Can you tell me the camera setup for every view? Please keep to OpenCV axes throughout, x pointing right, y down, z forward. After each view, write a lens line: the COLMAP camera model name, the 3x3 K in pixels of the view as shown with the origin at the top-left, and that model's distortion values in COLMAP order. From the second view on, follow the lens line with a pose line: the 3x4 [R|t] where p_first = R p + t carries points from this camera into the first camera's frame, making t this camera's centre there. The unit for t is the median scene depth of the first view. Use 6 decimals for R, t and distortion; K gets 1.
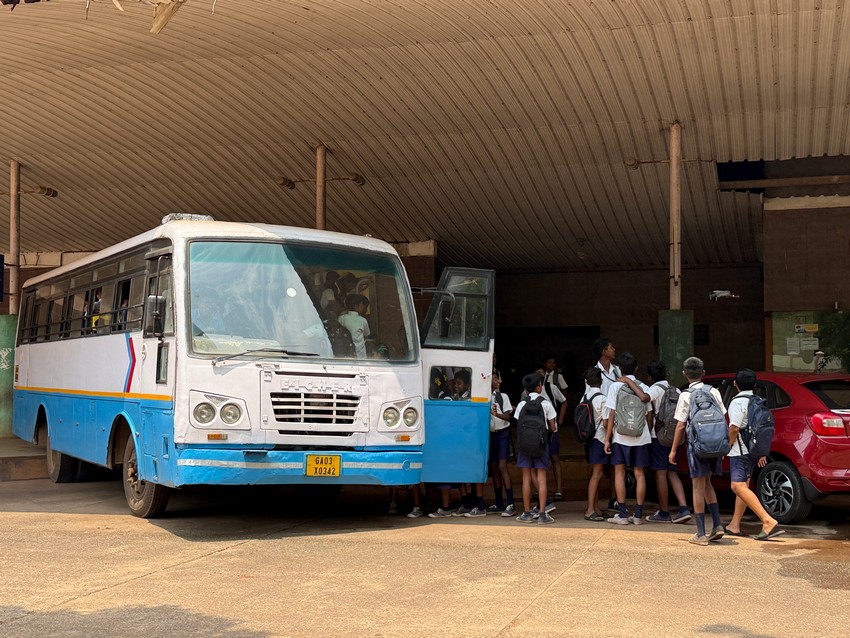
lens RADIAL K [[1187.1, 0, 432.4], [0, 1187.1, 343.5], [0, 0, 1]] dist [0.113933, 0.000000]
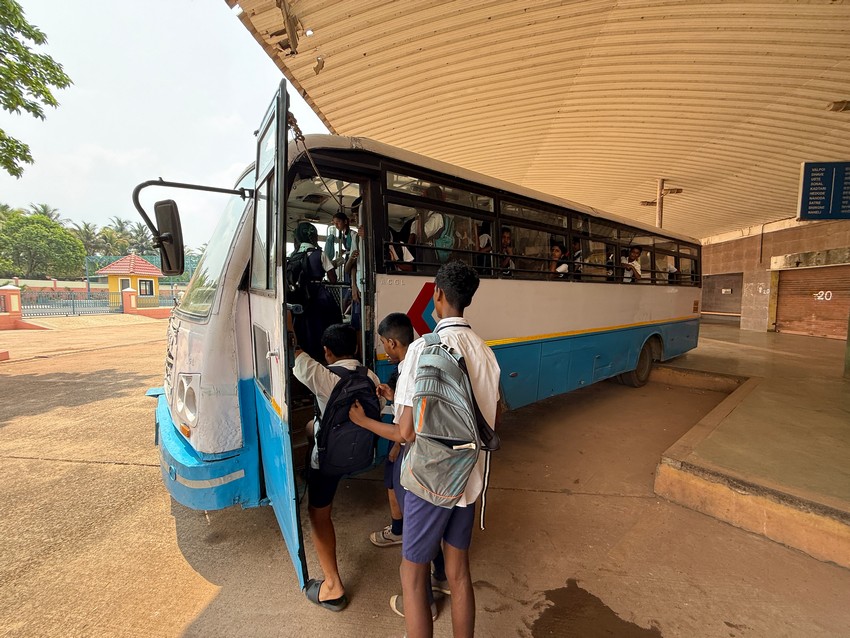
lens RADIAL K [[340.6, 0, 420.8], [0, 340.6, 319.1], [0, 0, 1]] dist [0.000175, 0.000828]
pose [[0.168745, 0.067817, -0.983324, 0.185195], [0.031192, 0.996763, 0.074097, 0.007677], [0.985166, -0.043176, 0.166084, 1.126955]]
